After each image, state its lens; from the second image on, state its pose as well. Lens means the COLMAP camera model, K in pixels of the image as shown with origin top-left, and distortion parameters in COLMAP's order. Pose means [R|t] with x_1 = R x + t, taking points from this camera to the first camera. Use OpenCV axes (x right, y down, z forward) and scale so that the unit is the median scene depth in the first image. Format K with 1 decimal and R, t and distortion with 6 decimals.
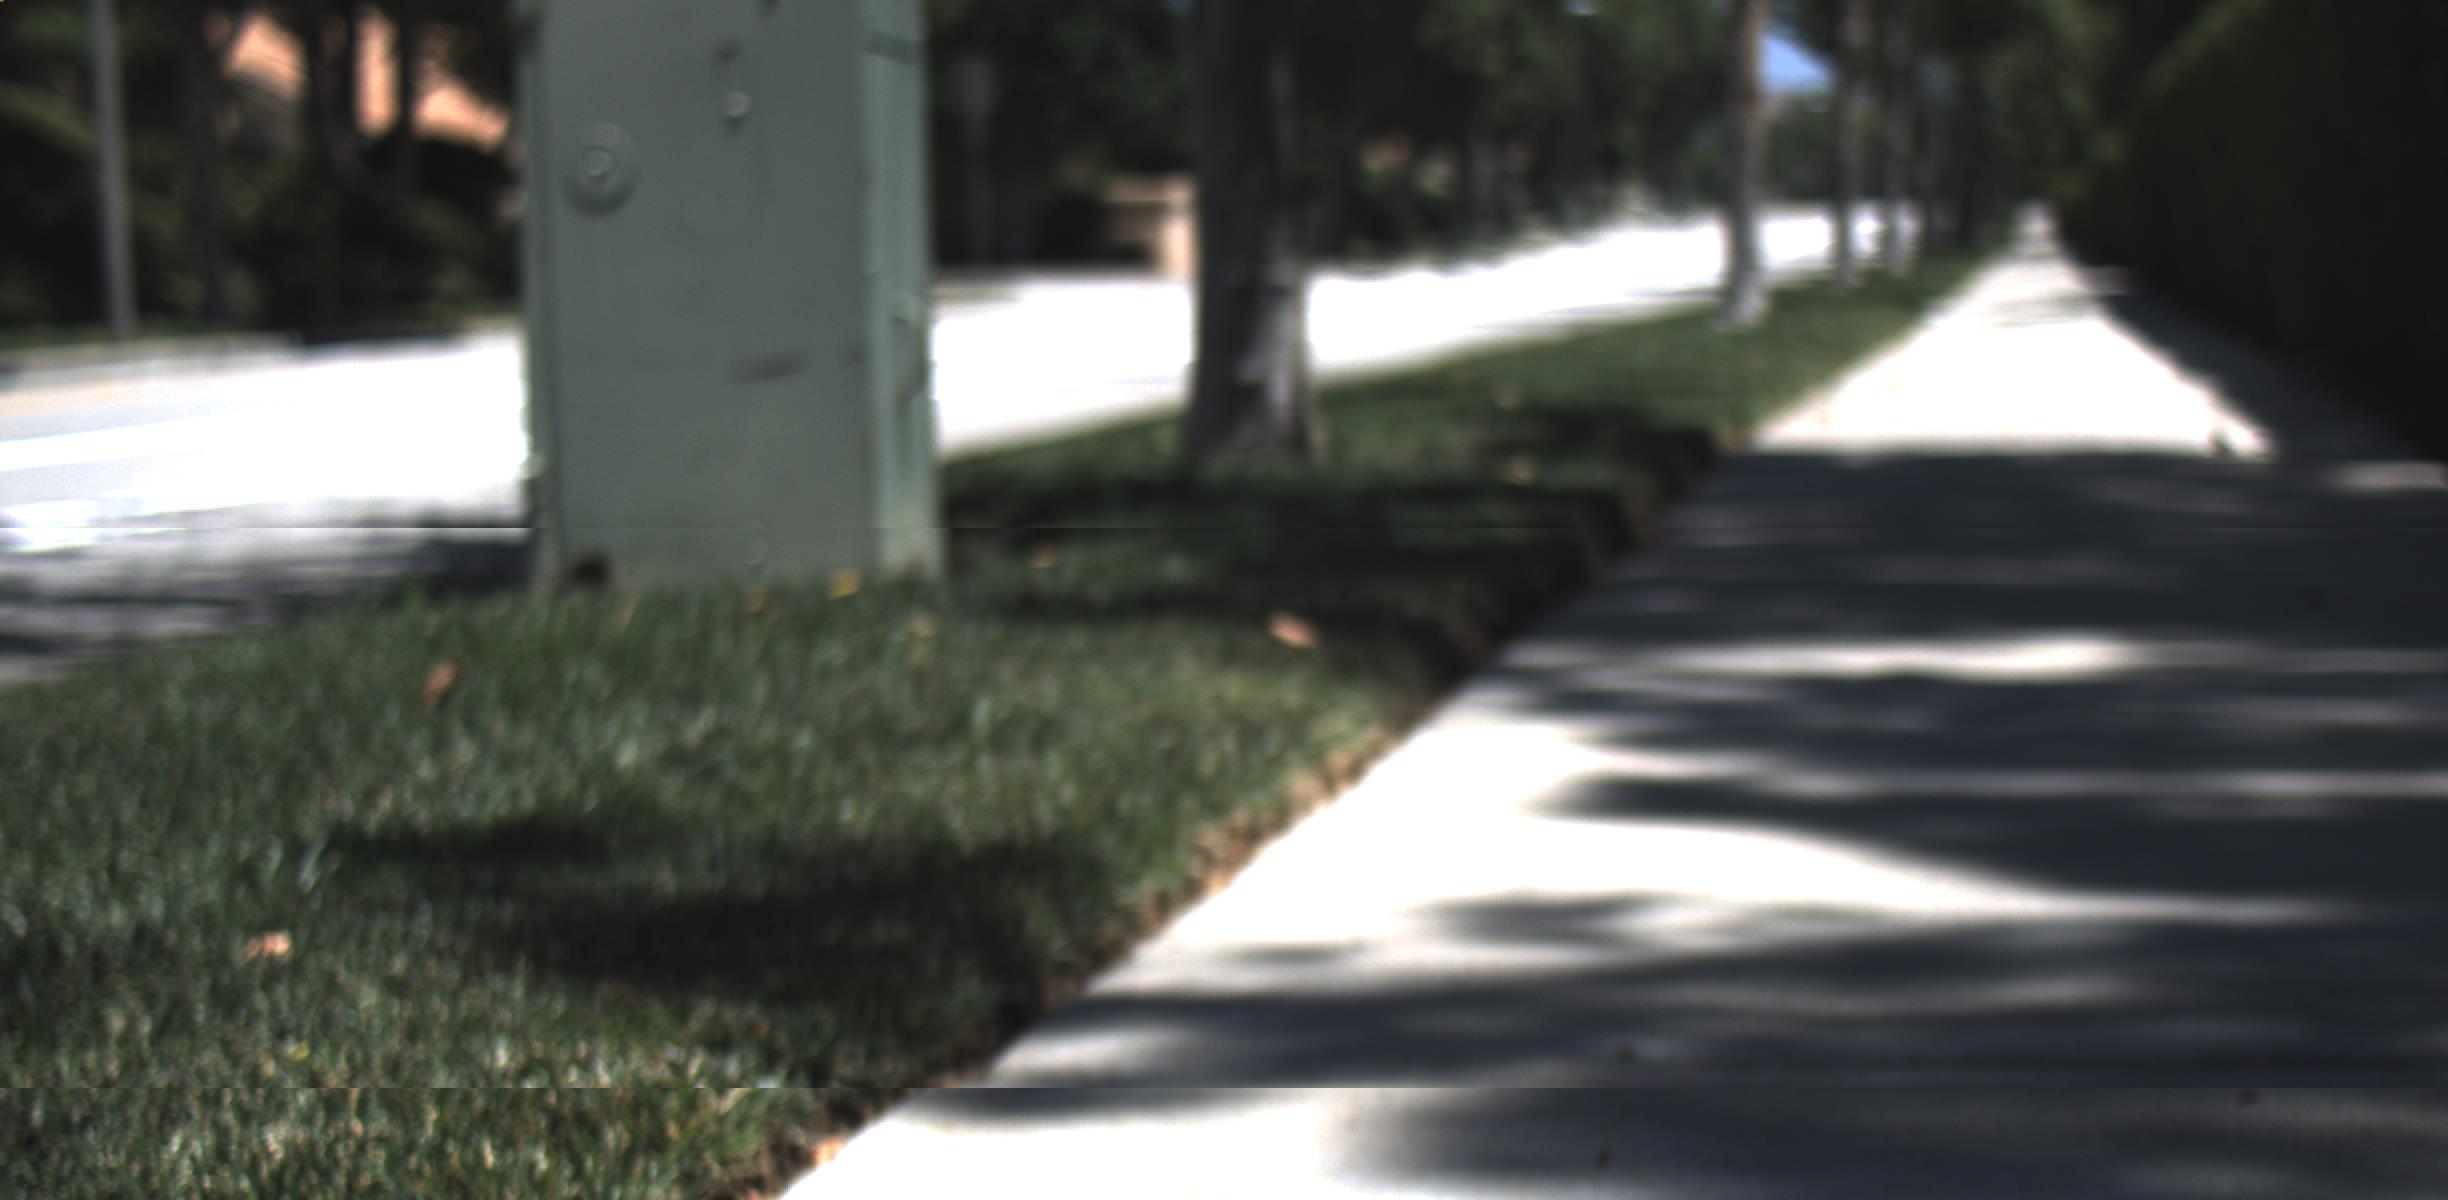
lens RADIAL K [[4775.2, 0, 1209.0], [0, 4775.2, 620.2], [0, 0, 1]] dist [0.021645, 0.000000]
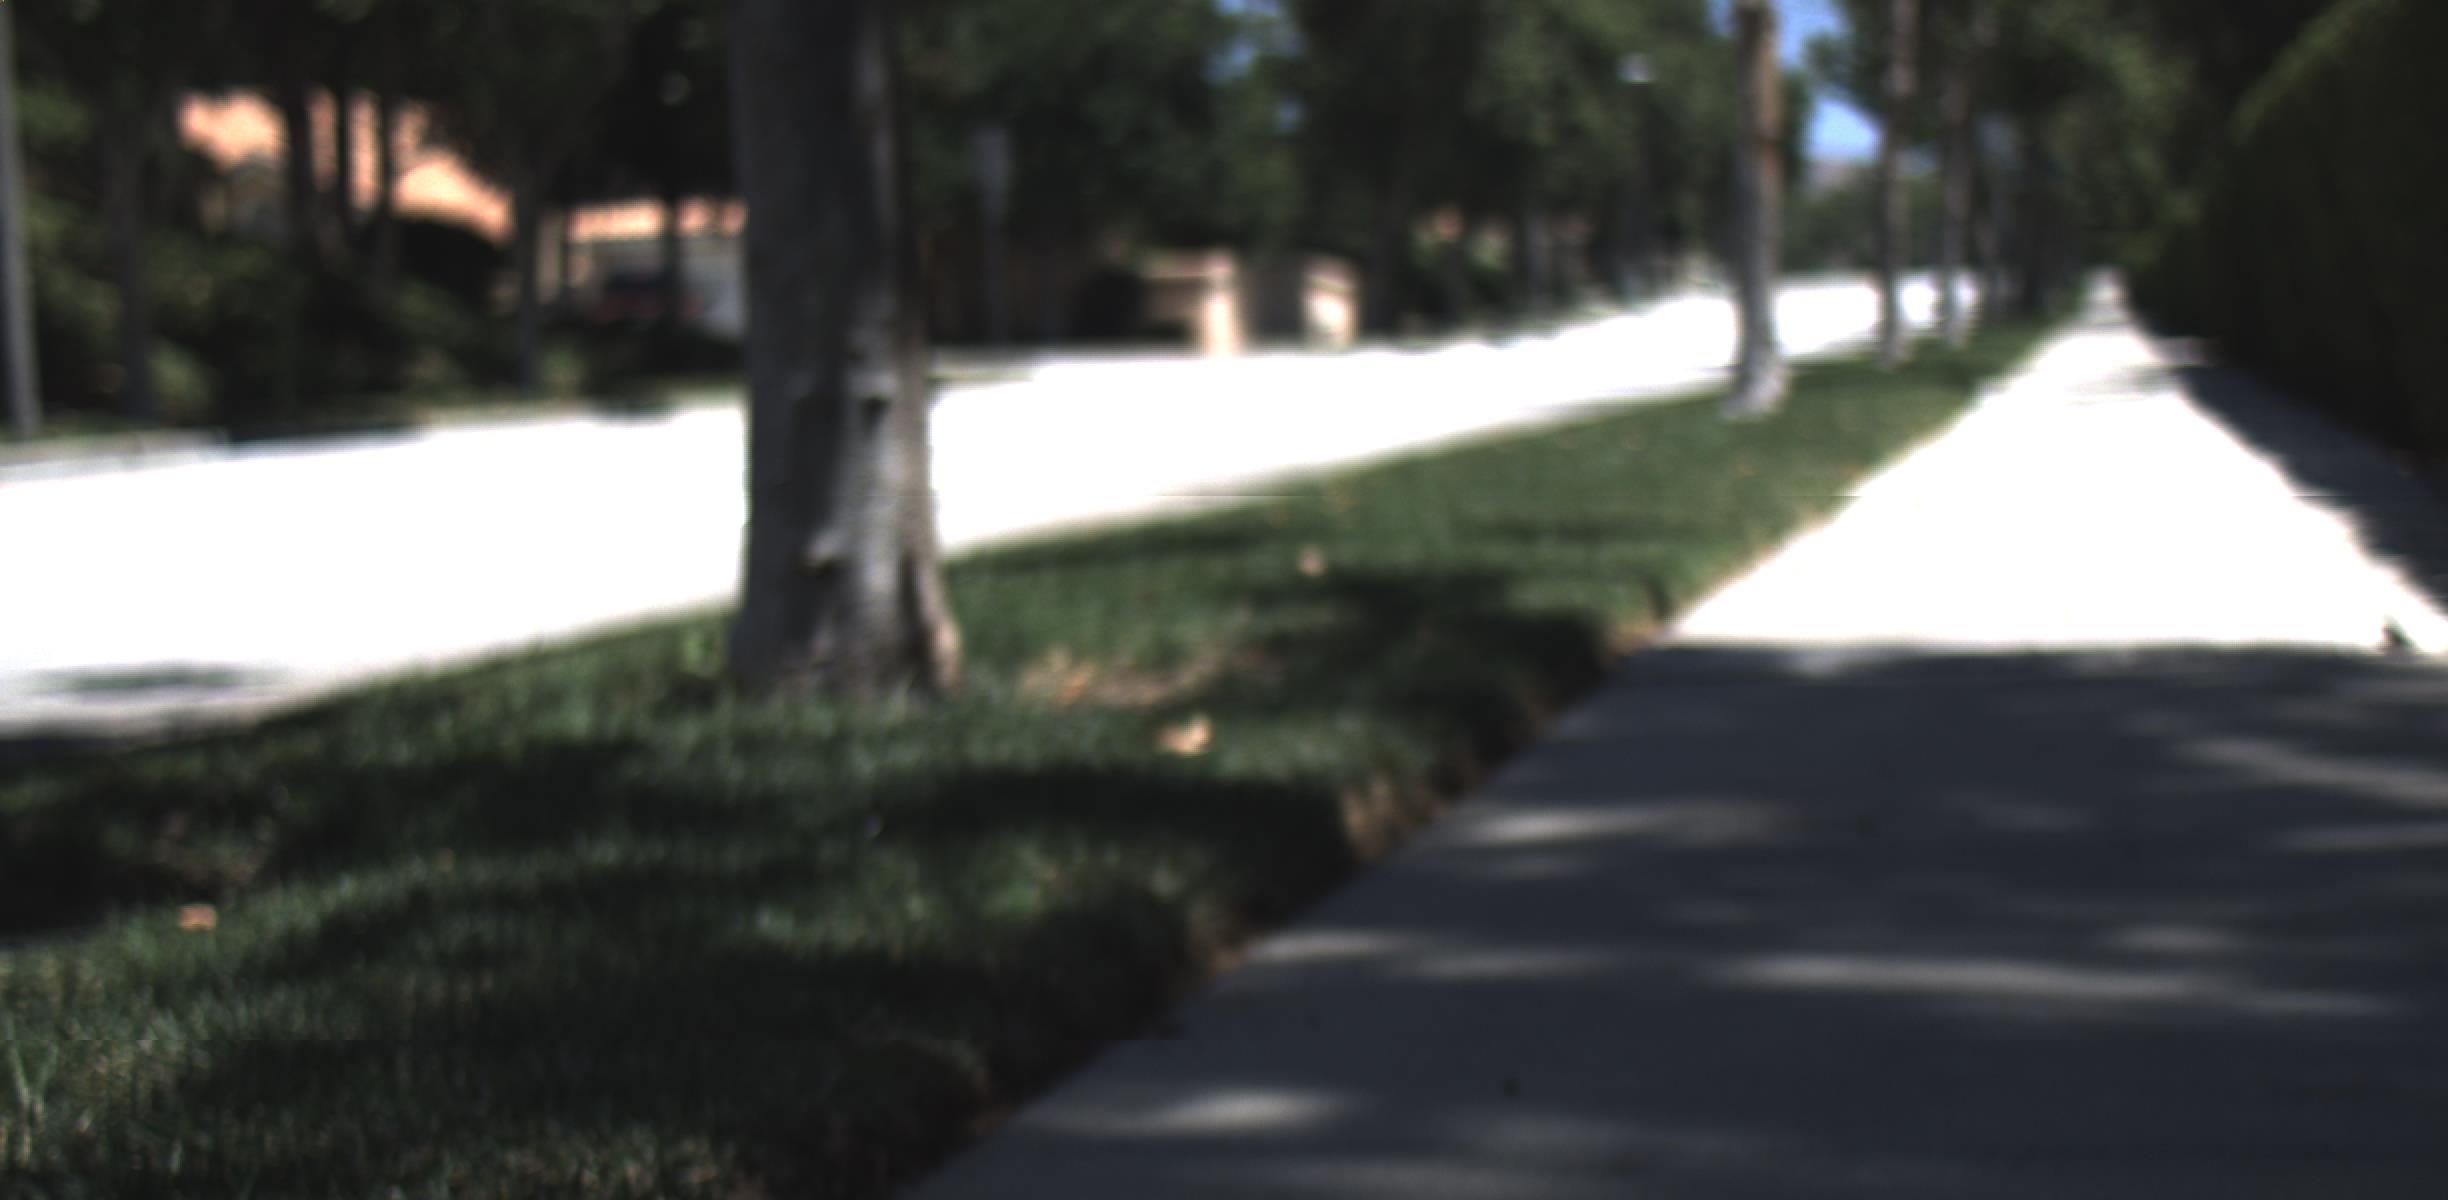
lens RADIAL K [[4775.2, 0, 1232.1], [0, 4775.2, 585.8], [0, 0, 1]] dist [0.021645, 0.000000]
pose [[0.999894, -0.010221, -0.010378, 0.009312], [0.009980, 0.999686, -0.022976, -0.004386], [0.010609, 0.022870, 0.999682, 0.052523]]
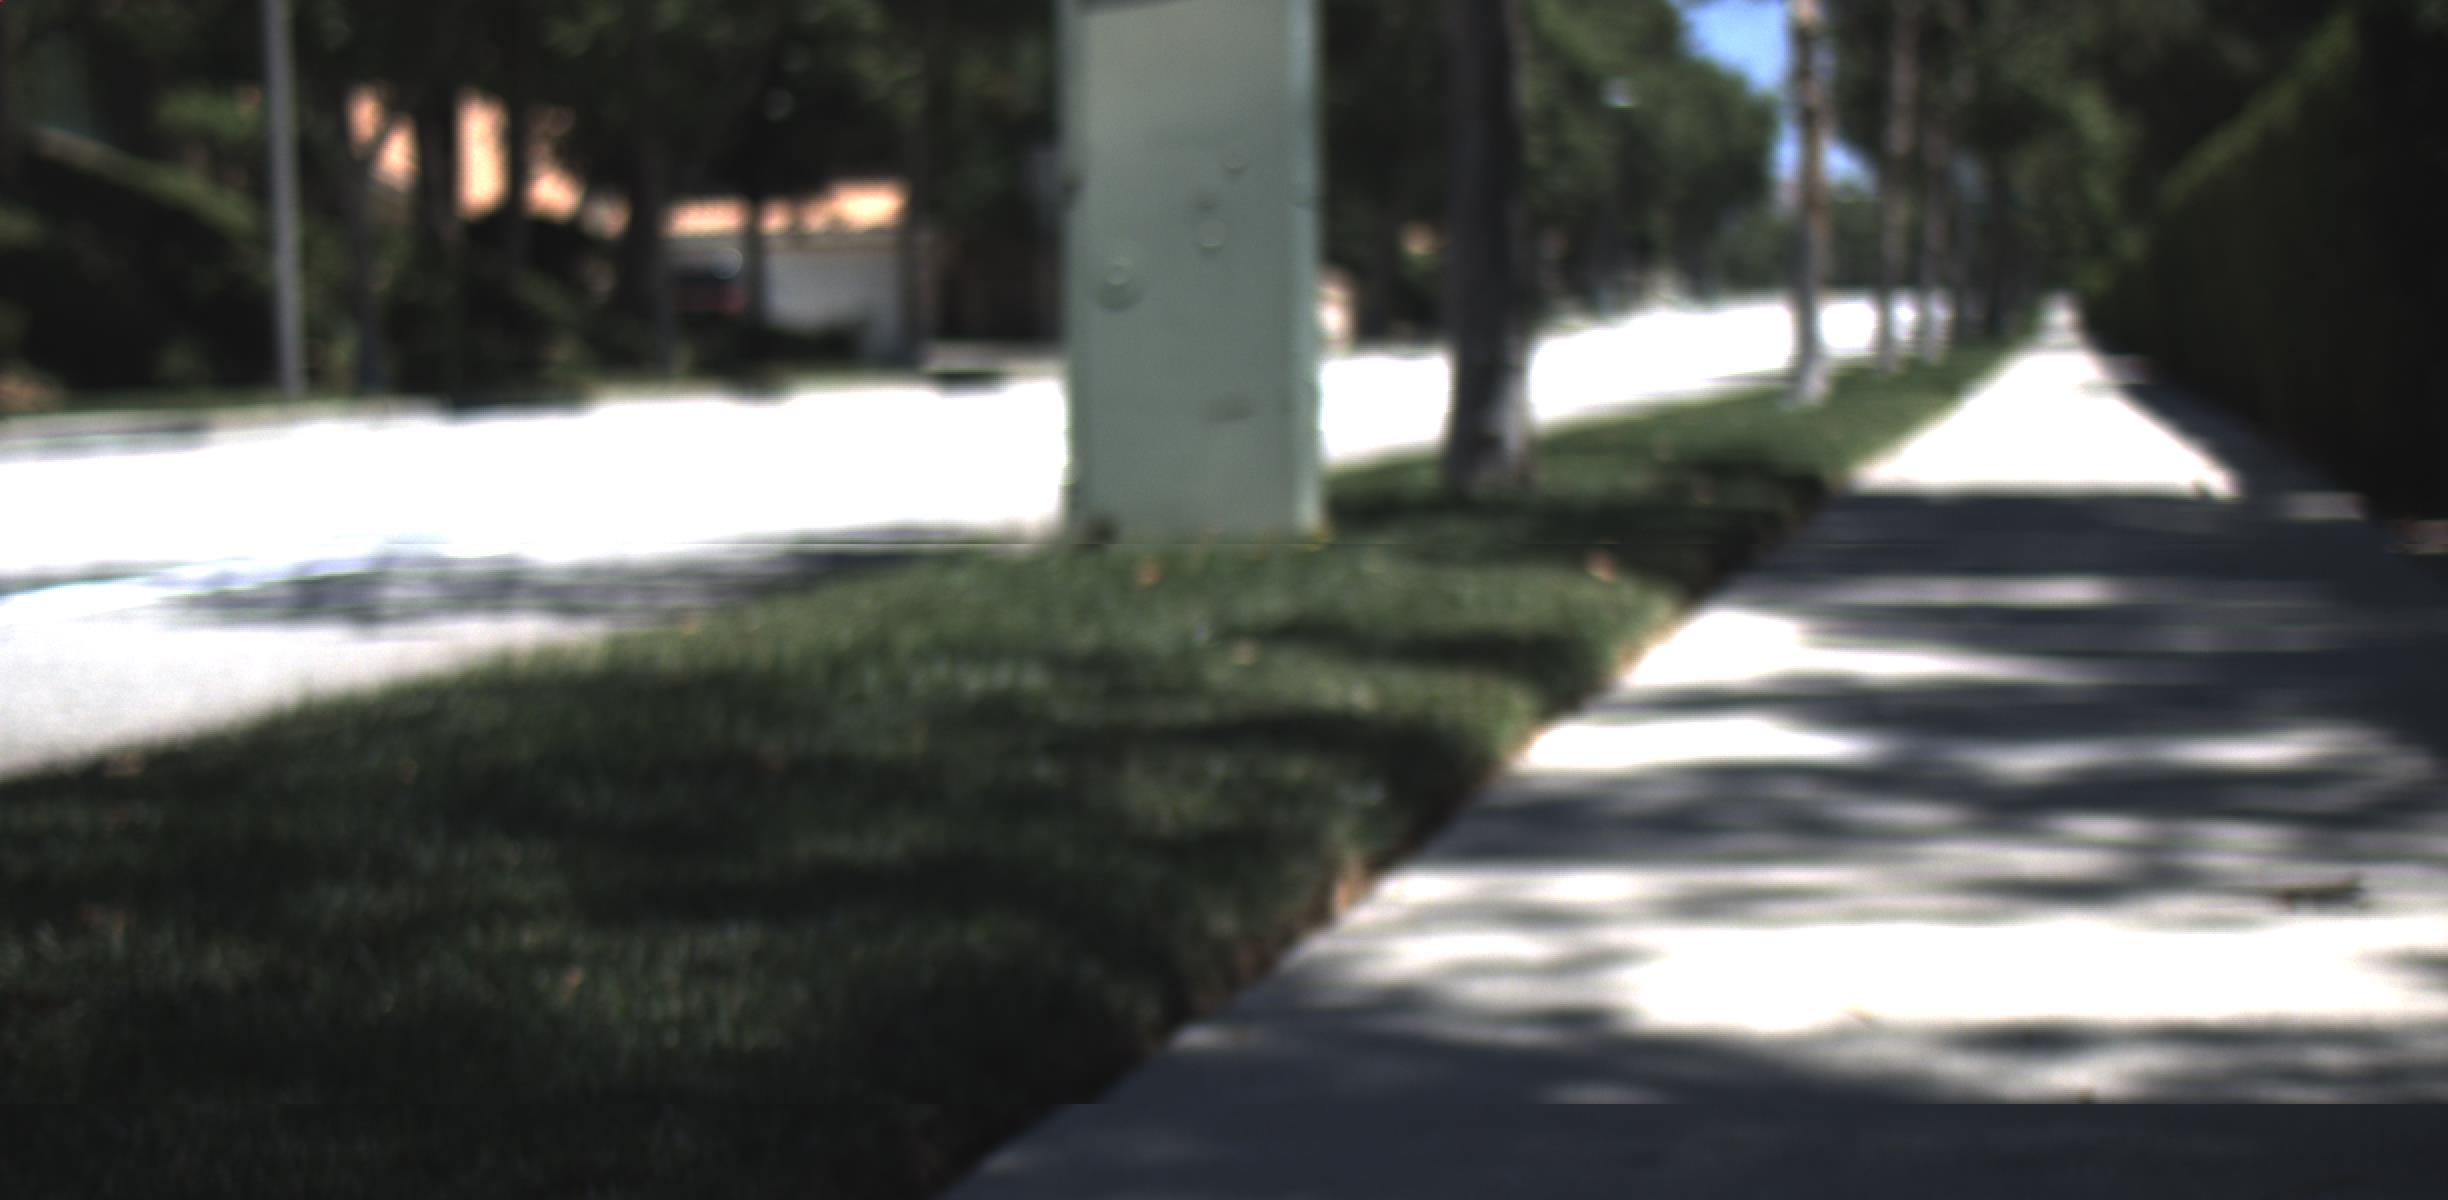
lens RADIAL K [[4775.2, 0, 1218.8], [0, 4775.2, 590.0], [0, 0, 1]] dist [0.021645, 0.000000]
pose [[0.999931, 0.011420, -0.002586, -0.009246], [-0.011477, 0.999671, -0.022944, 0.003987], [0.002323, 0.022972, 0.999733, -0.052069]]
